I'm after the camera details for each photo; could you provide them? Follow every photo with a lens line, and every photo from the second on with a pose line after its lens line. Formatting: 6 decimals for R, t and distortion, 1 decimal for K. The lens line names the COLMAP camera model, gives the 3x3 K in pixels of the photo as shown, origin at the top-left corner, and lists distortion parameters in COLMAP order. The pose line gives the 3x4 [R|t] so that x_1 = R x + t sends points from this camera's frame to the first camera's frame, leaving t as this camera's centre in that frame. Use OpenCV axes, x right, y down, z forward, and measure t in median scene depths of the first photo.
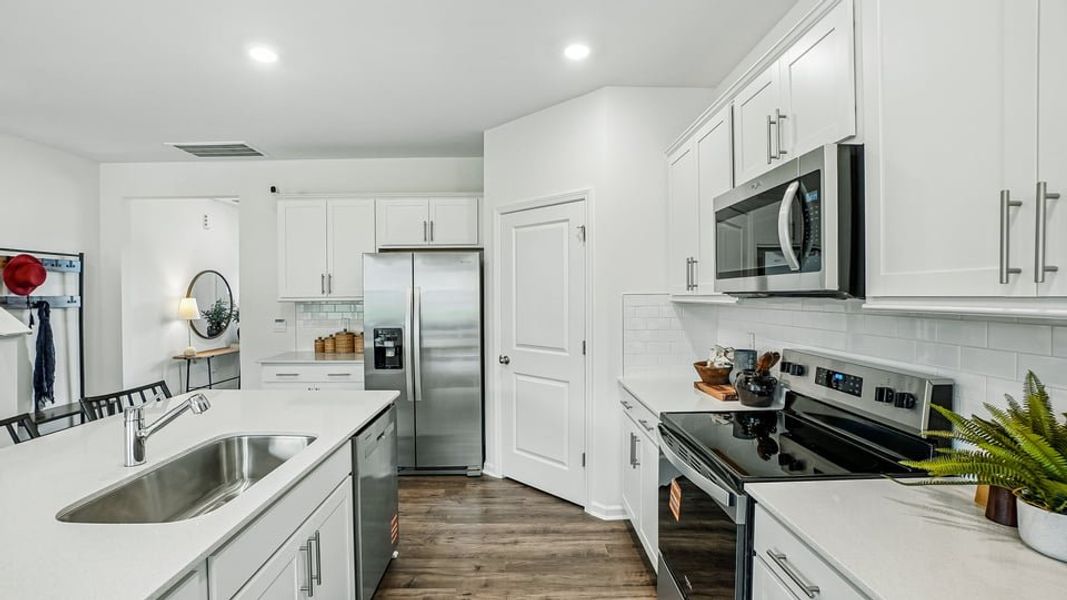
lens RADIAL K [[473.7, 0, 520.3], [0, 473.7, 301.5], [0, 0, 1]] dist [-0.028156, 0.003157]
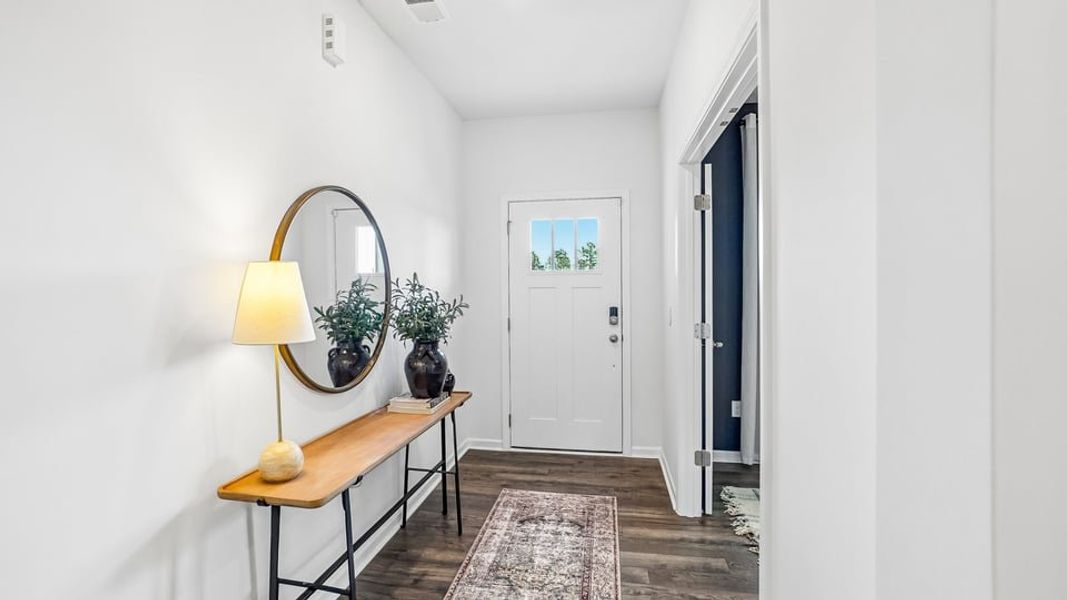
lens RADIAL K [[473.7, 0, 525.8], [0, 473.7, 299.8], [0, 0, 1]] dist [-0.028156, 0.003157]
pose [[0.987615, 0.001761, -0.156887, -0.483648], [-0.001120, 0.999991, 0.004171, 0.012640], [0.156893, -0.003943, 0.987608, 0.696196]]
